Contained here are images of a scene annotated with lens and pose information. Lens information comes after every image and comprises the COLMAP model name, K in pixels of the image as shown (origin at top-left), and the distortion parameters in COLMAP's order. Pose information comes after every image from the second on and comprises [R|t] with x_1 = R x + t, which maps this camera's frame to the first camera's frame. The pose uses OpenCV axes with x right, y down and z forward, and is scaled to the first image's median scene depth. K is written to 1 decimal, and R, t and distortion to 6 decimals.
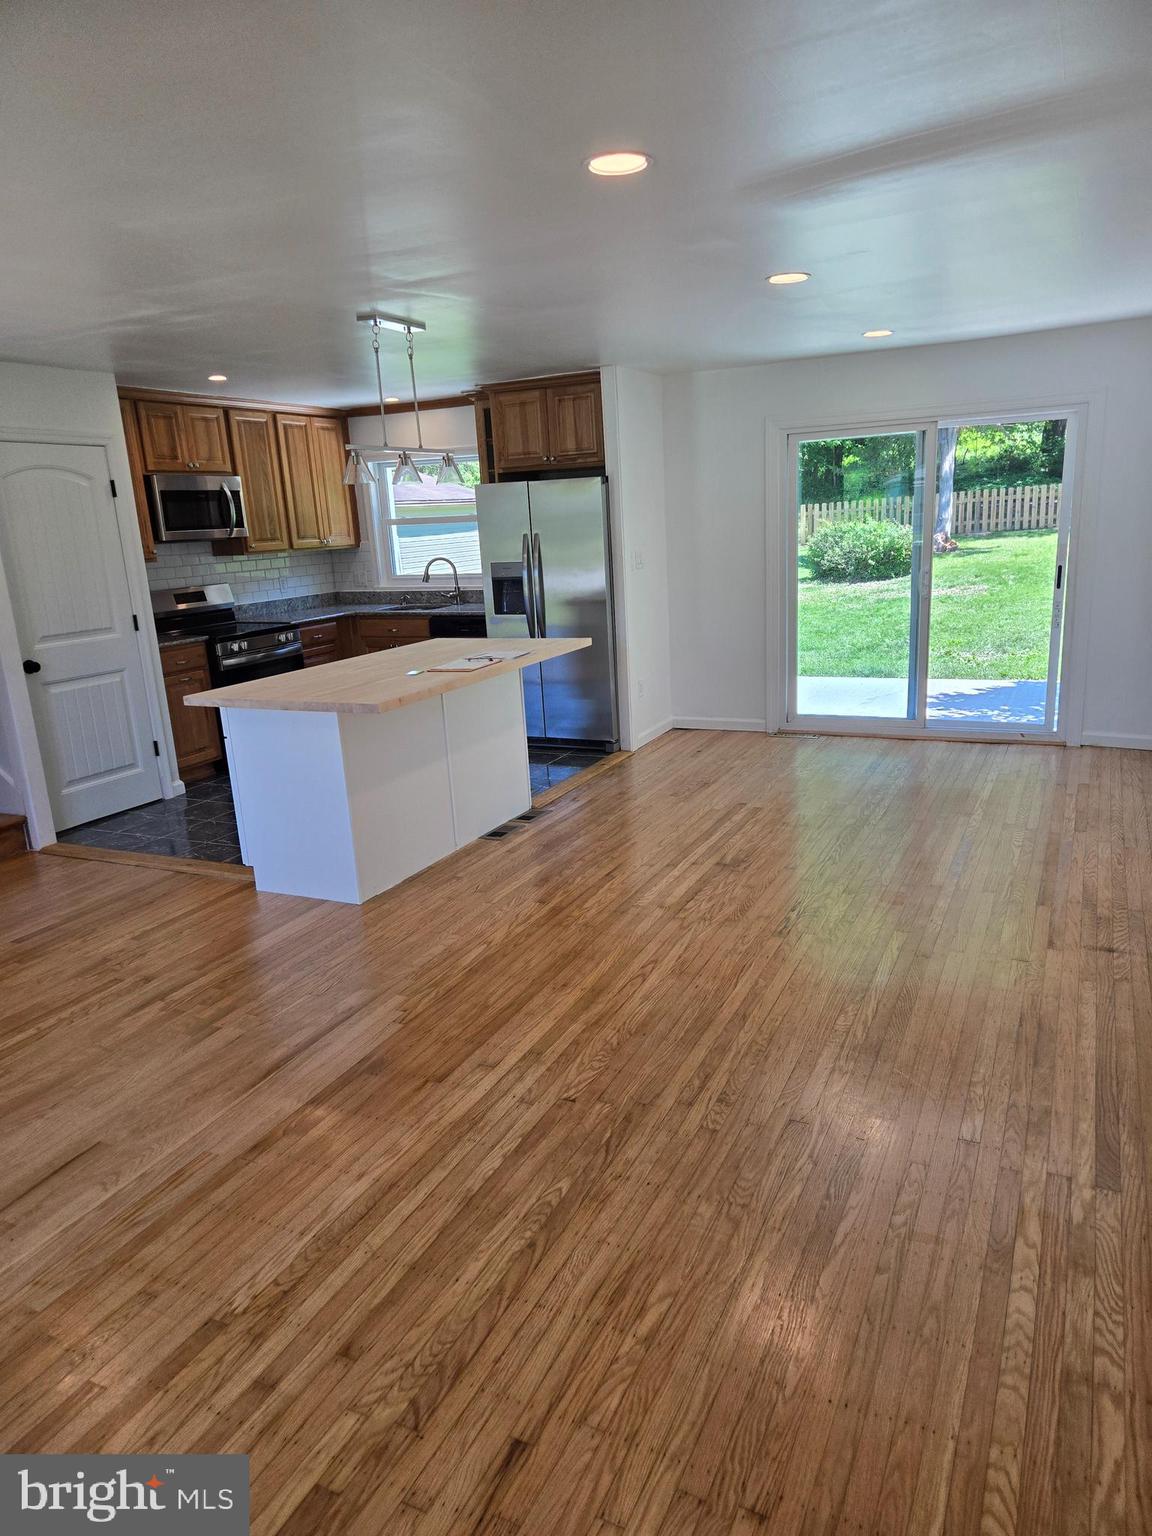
lens RADIAL K [[1034.3, 0, 597.6], [0, 1034.3, 783.1], [0, 0, 1]] dist [0.071516, -0.058565]
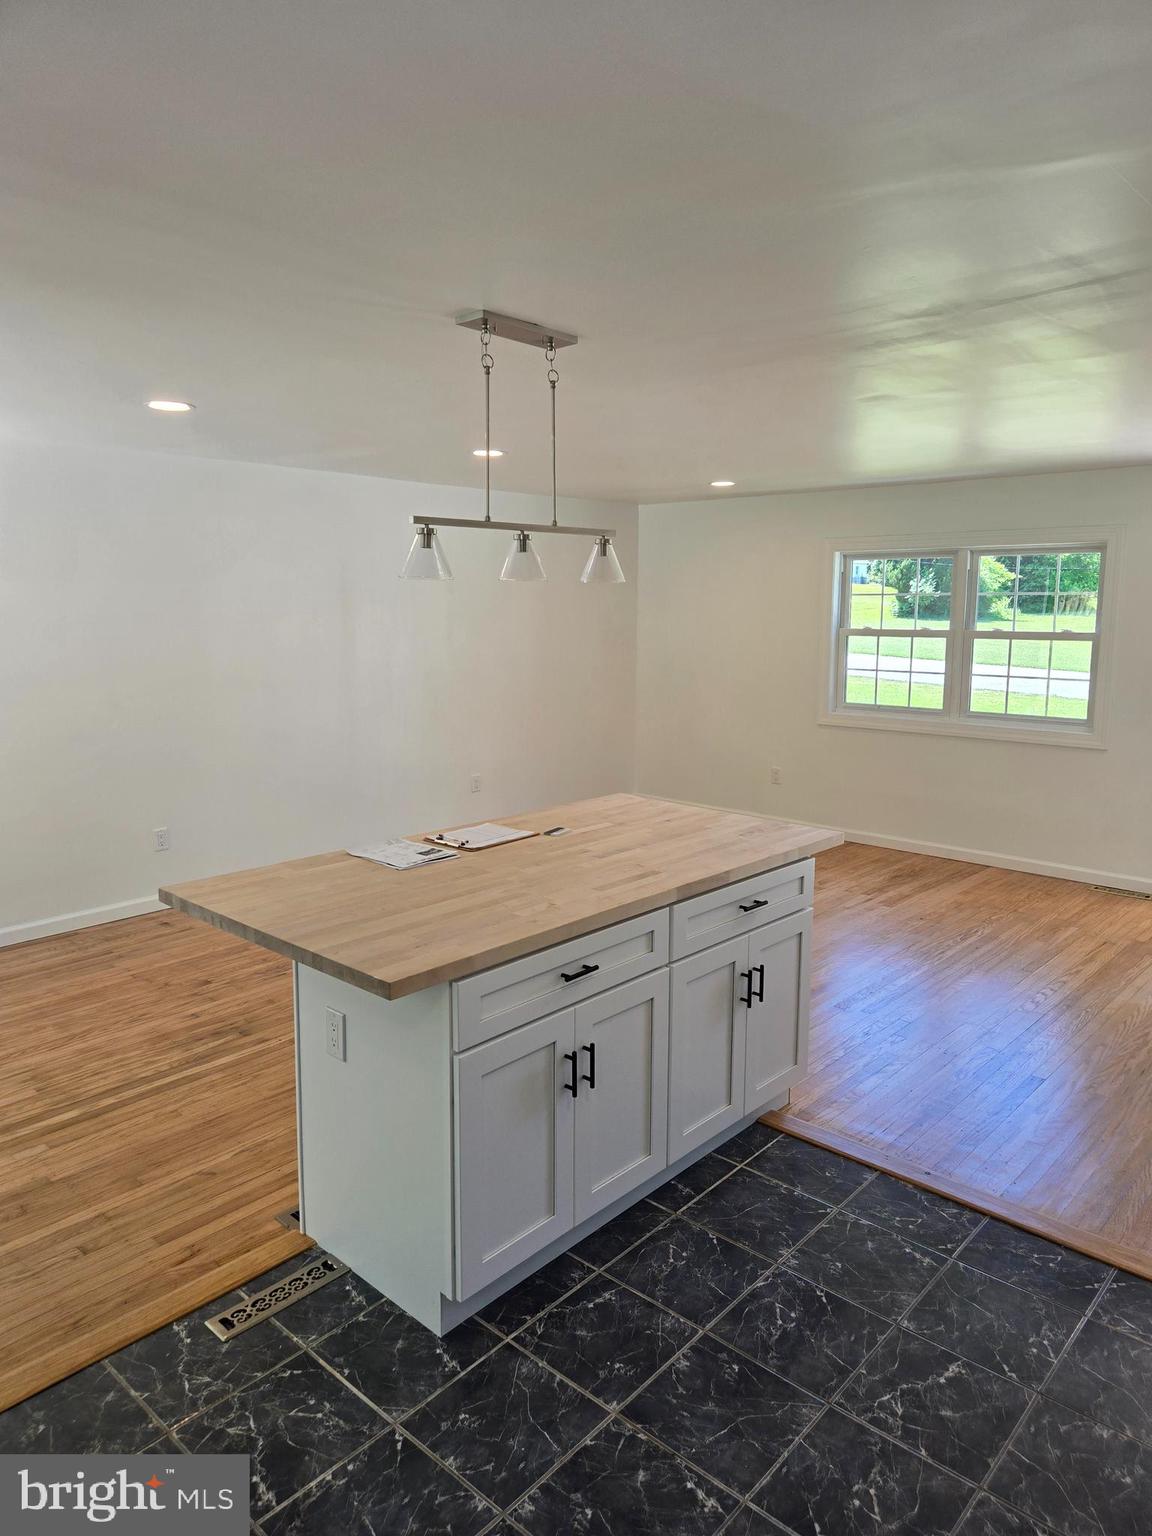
lens RADIAL K [[1031.8, 0, 595.5], [0, 1031.8, 748.2], [0, 0, 1]] dist [0.070184, -0.059352]
pose [[-0.957930, 0.006154, 0.286937, -0.405131], [0.115523, 0.923470, 0.365866, -0.418792], [-0.262726, 0.383621, -0.885330, 1.586901]]
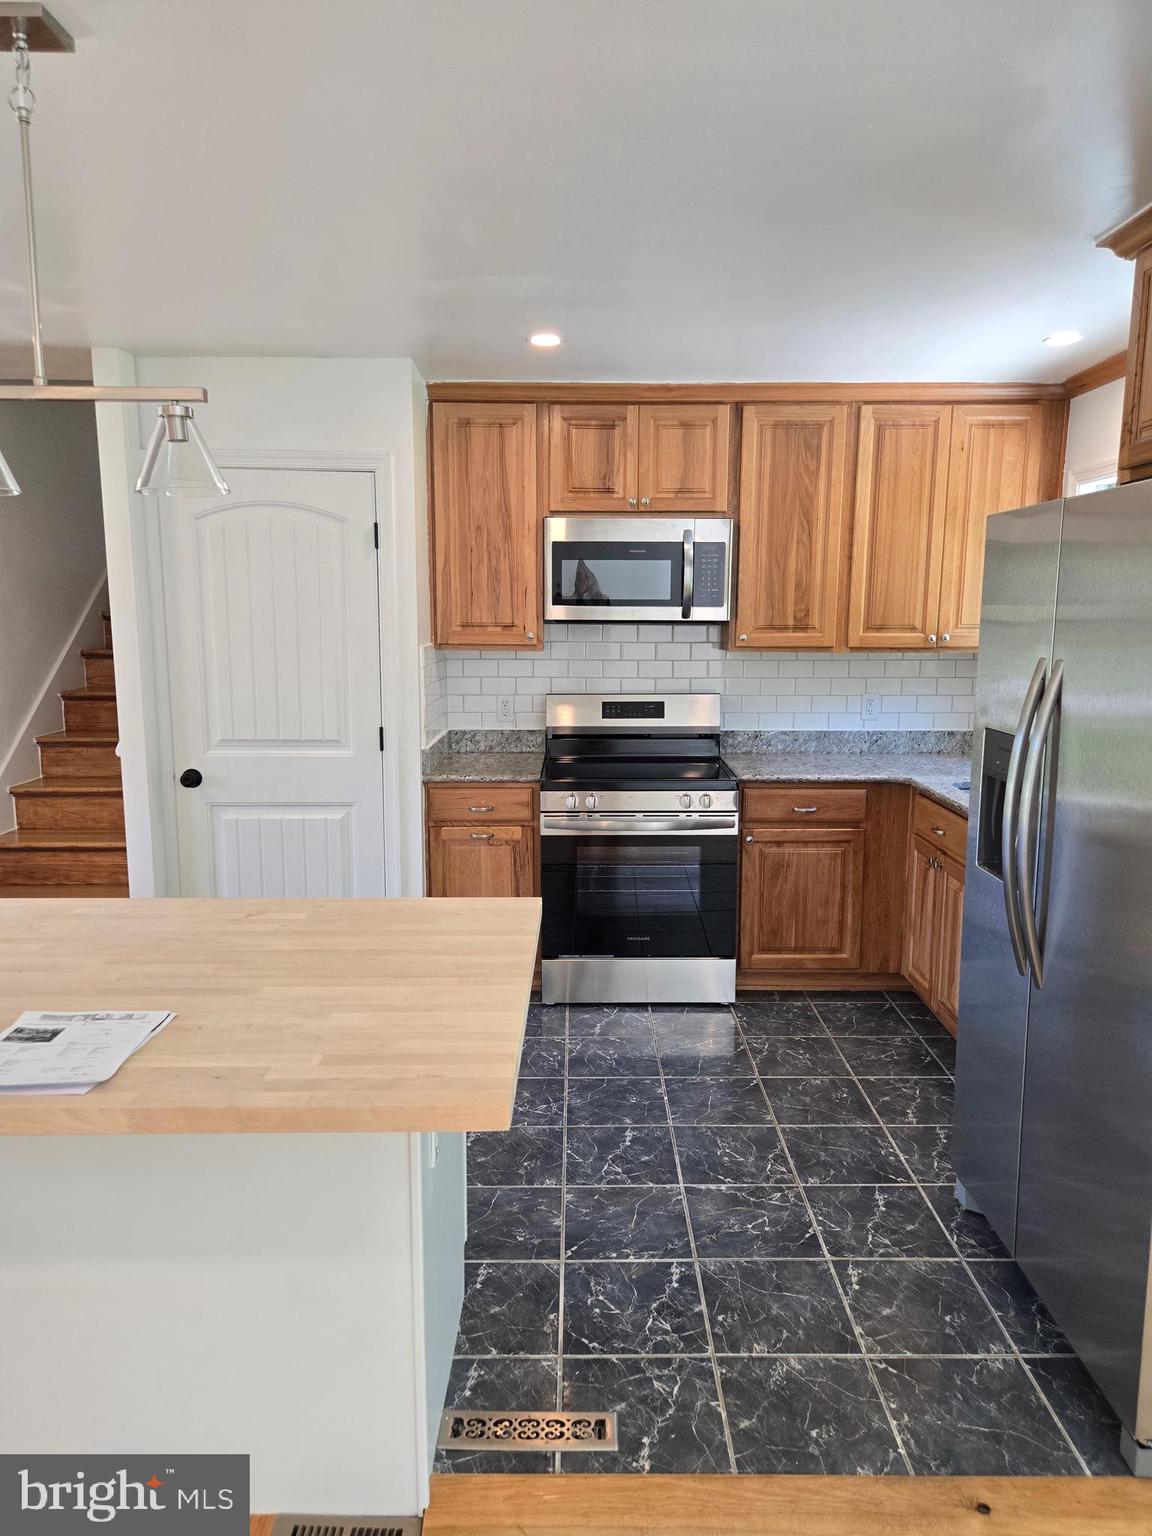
lens RADIAL K [[1024.1, 0, 582.9], [0, 1024.1, 774.4], [0, 0, 1]] dist [0.043067, -0.002034]
pose [[0.425208, 0.194577, -0.883933, 0.228960], [-0.254518, 0.962915, 0.089529, -0.280390], [0.868573, 0.186908, 0.458963, 1.042309]]
